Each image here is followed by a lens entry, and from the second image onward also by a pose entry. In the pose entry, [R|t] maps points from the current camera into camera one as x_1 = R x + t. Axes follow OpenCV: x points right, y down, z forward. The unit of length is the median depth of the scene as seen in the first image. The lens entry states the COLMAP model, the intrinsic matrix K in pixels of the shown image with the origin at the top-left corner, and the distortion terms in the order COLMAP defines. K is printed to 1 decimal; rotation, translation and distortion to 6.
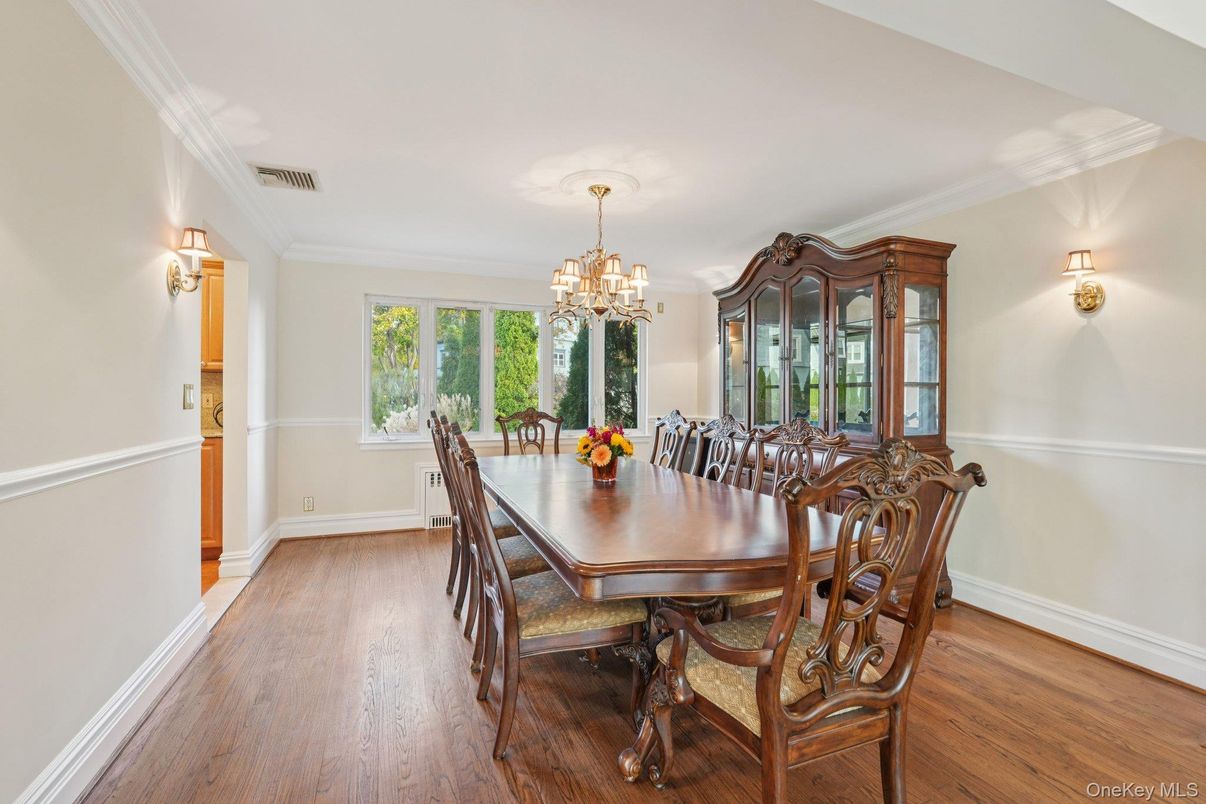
lens RADIAL K [[538.3, 0, 602.8], [0, 538.3, 391.8], [0, 0, 1]] dist [-0.020250, 0.011332]
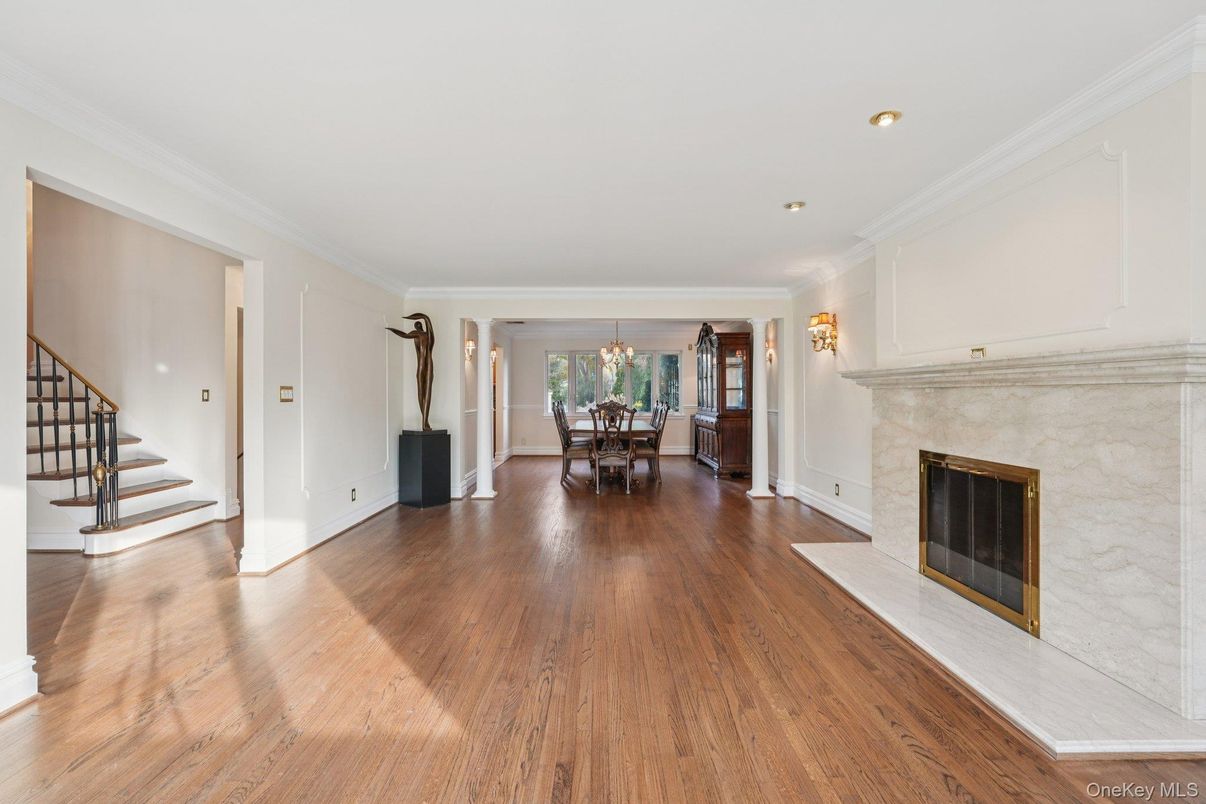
lens RADIAL K [[538.3, 0, 602.8], [0, 538.3, 391.8], [0, 0, 1]] dist [-0.020250, 0.011332]
pose [[0.932949, -0.015198, -0.359687, 0.843151], [0.011474, 0.999856, -0.012486, 0.020888], [0.359825, 0.007522, 0.932989, -1.446271]]
